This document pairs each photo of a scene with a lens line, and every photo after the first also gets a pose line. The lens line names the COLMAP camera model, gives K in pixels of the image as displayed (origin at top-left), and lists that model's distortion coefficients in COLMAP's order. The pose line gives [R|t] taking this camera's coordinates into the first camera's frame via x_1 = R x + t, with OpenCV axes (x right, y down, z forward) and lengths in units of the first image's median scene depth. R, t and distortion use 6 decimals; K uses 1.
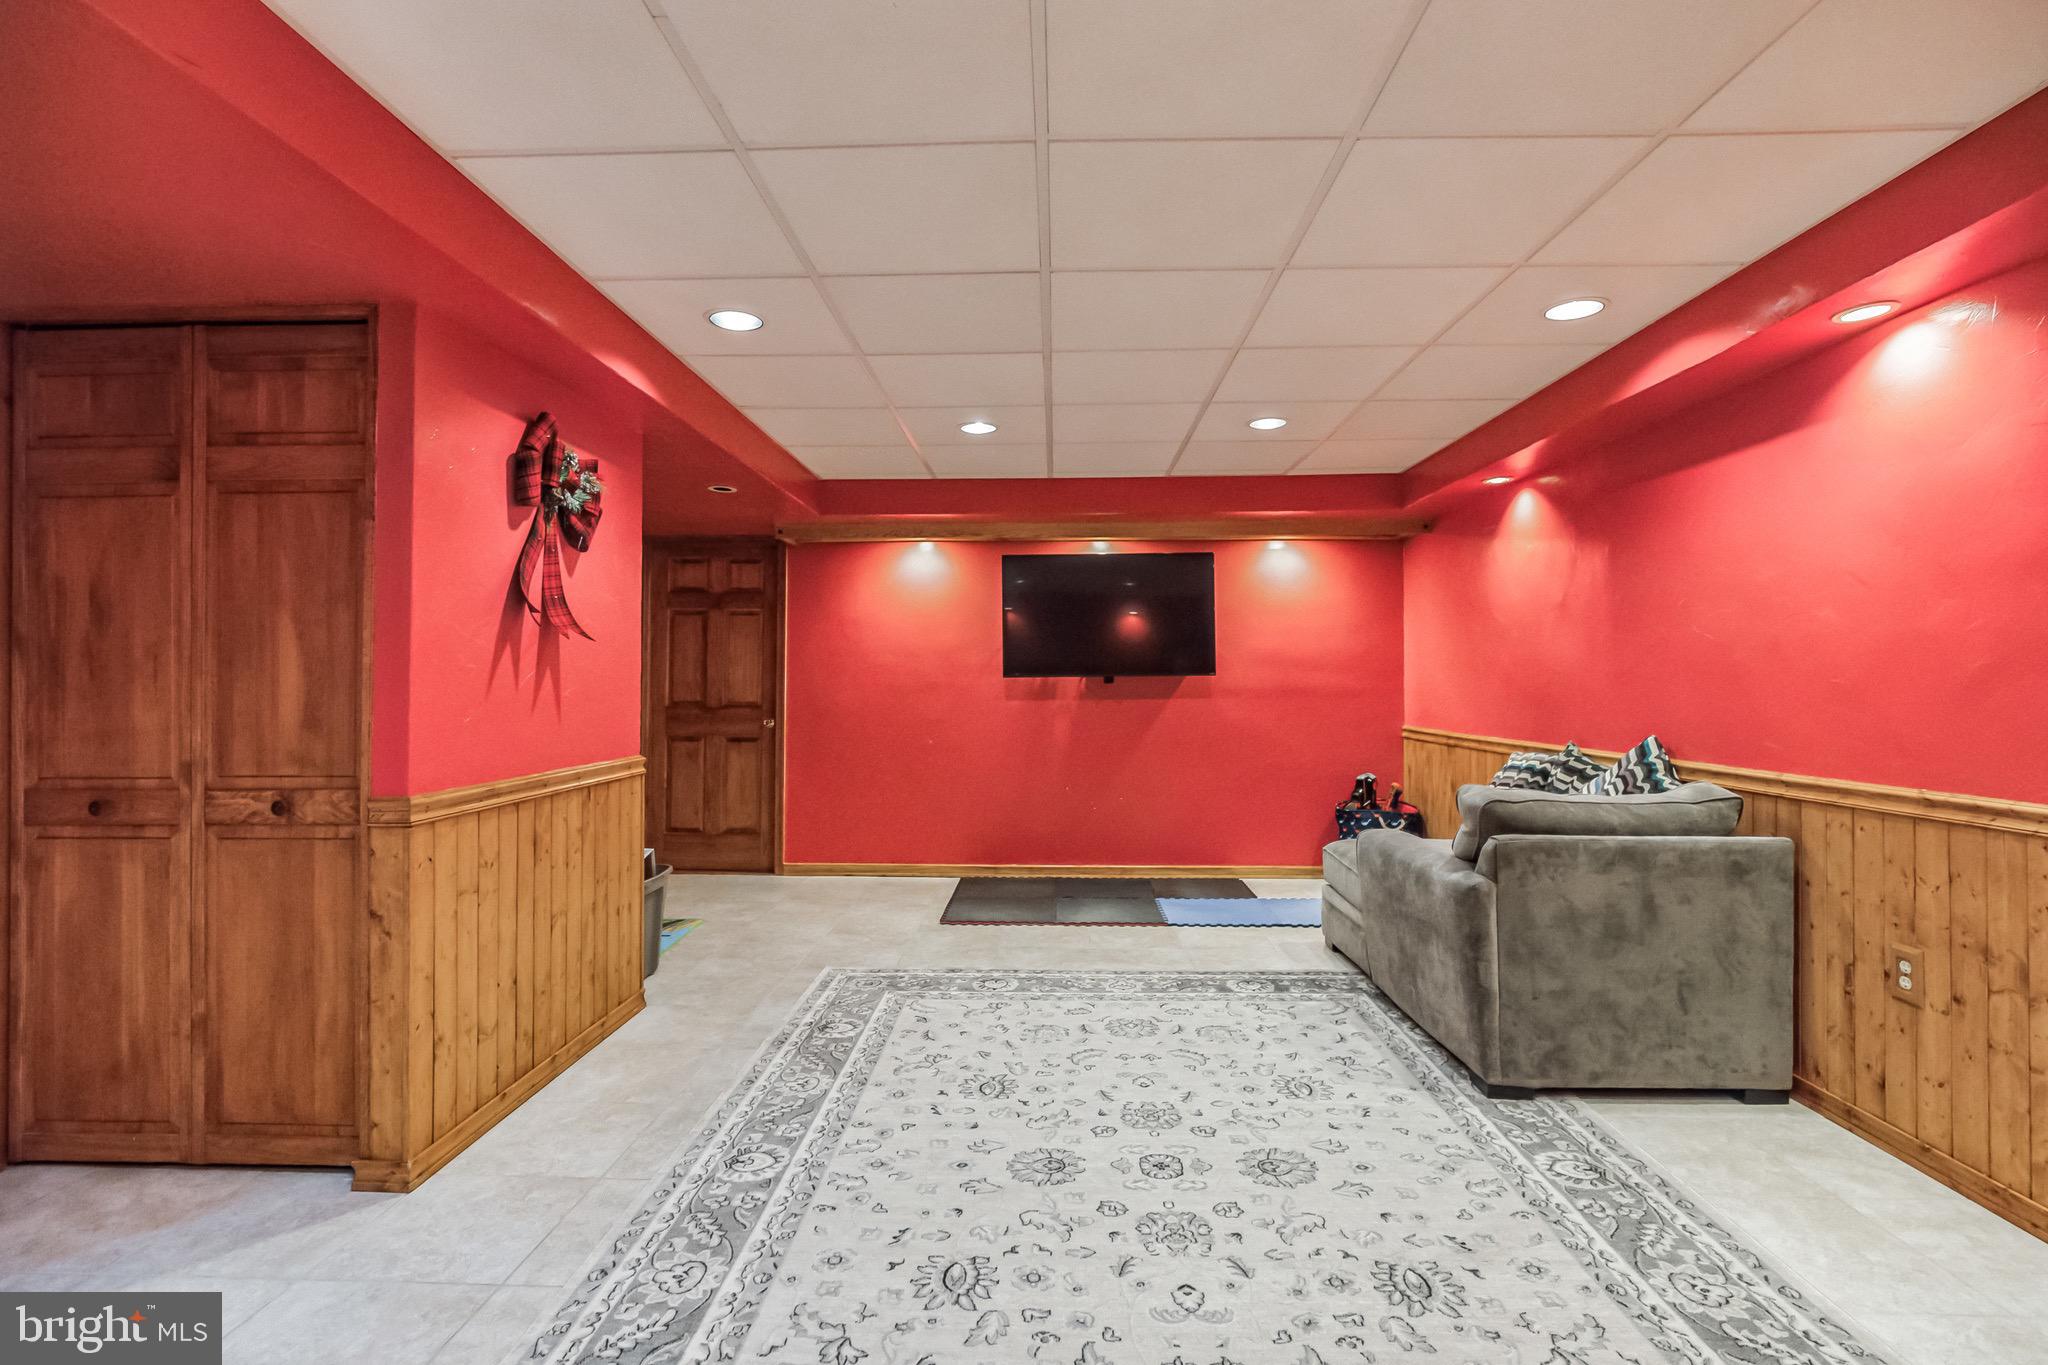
lens RADIAL K [[970.5, 0, 1032.7], [0, 970.5, 689.0], [0, 0, 1]] dist [-0.009825, -0.000090]
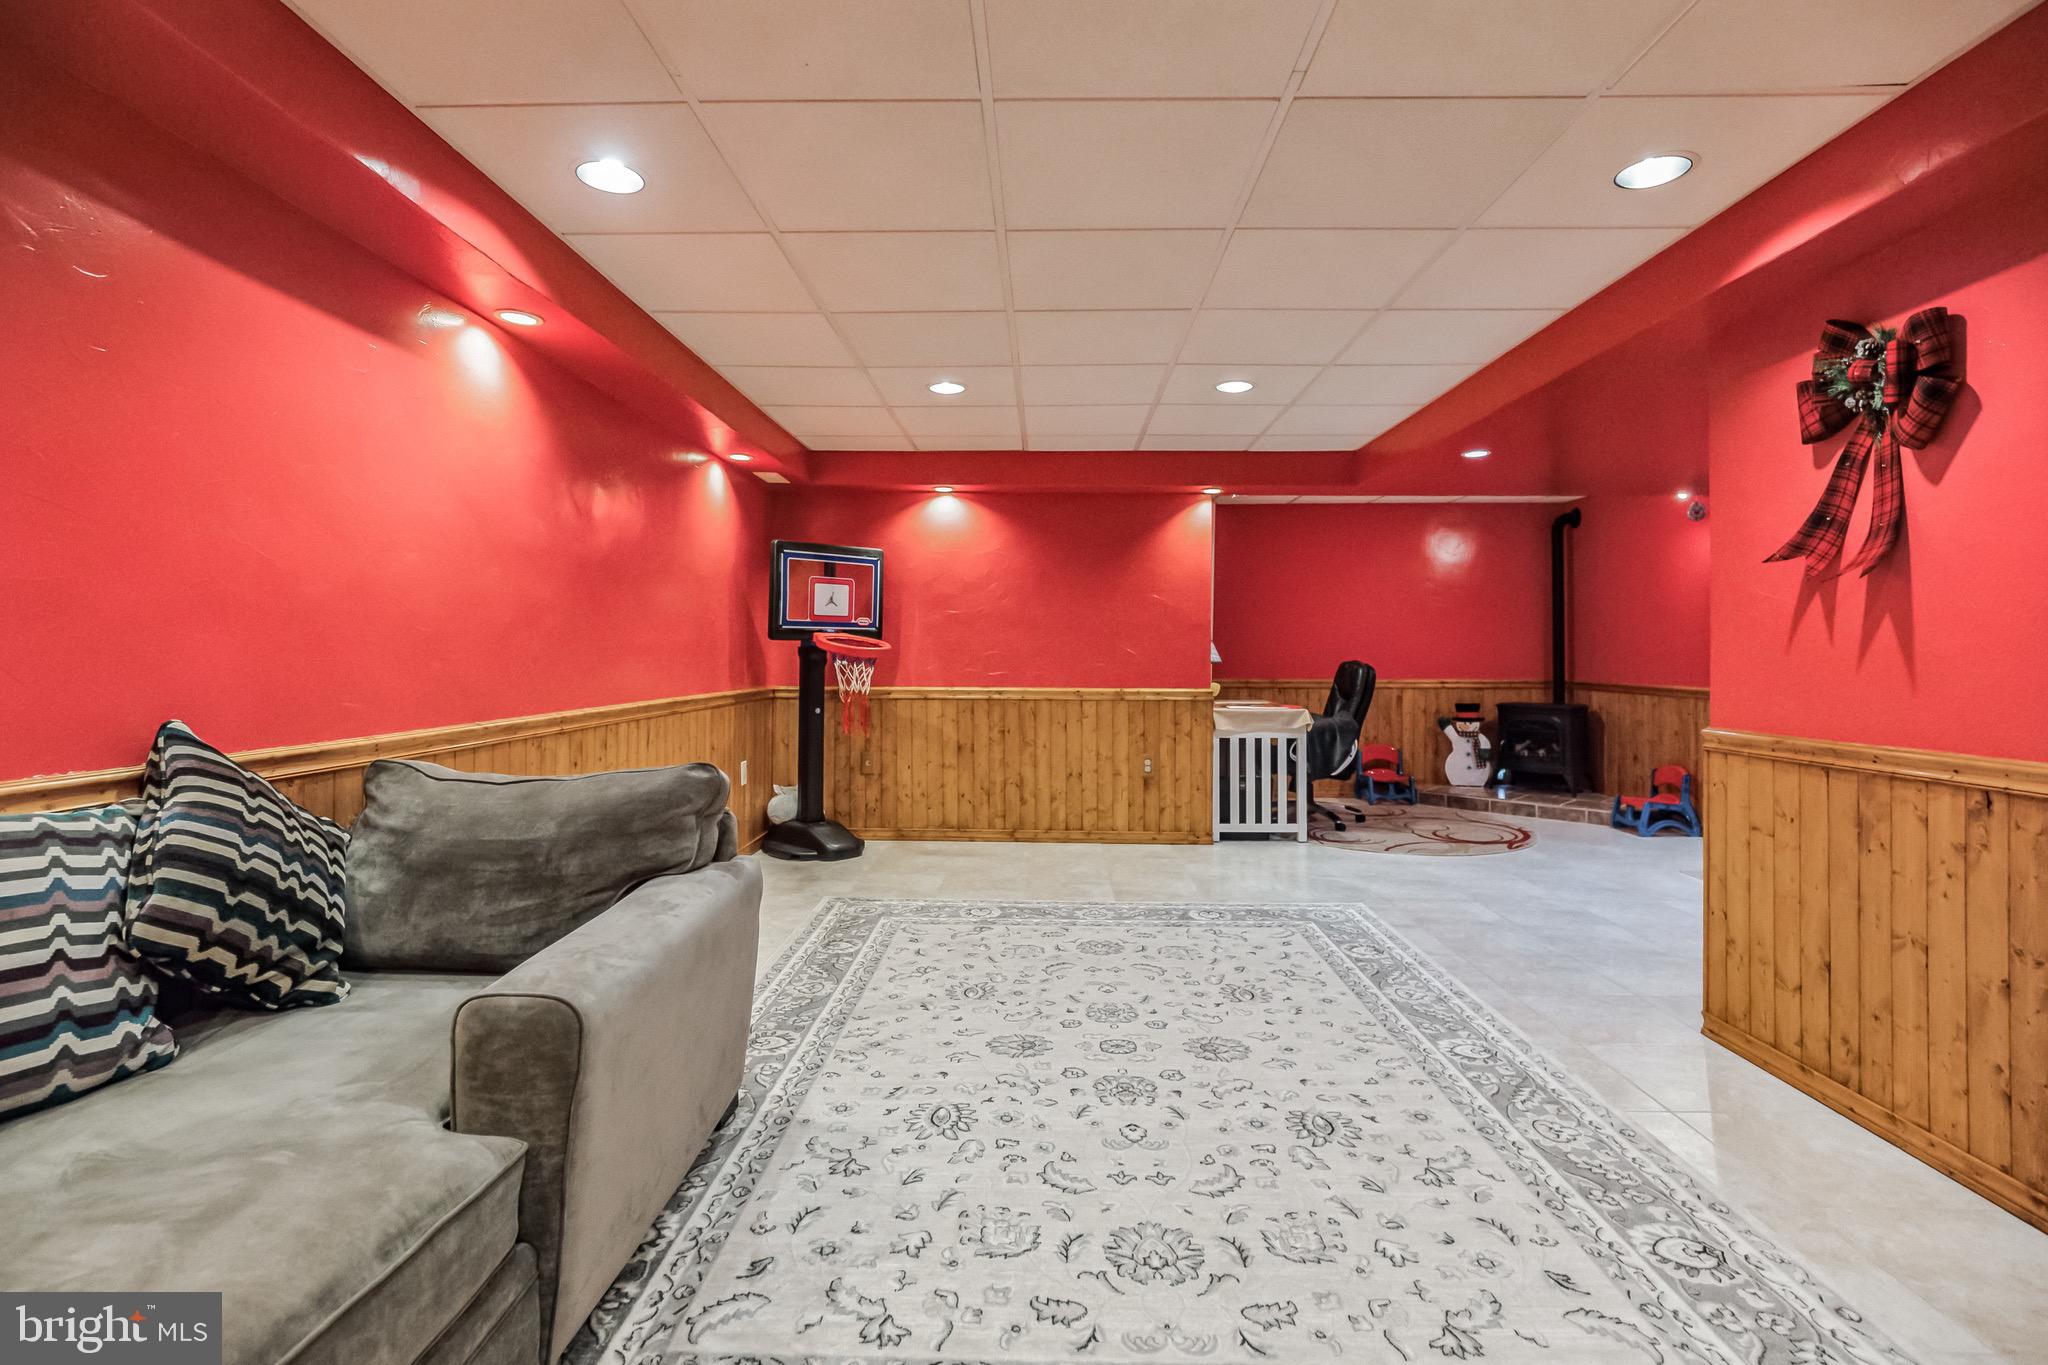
lens RADIAL K [[947.0, 0, 1015.0], [0, 947.0, 644.7], [0, 0, 1]] dist [-0.001480, -0.000173]
pose [[-0.999926, -0.004196, 0.011459, 0.215660], [-0.004211, 0.999990, -0.001281, 0.006496], [-0.011453, -0.001329, -0.999934, 1.882461]]
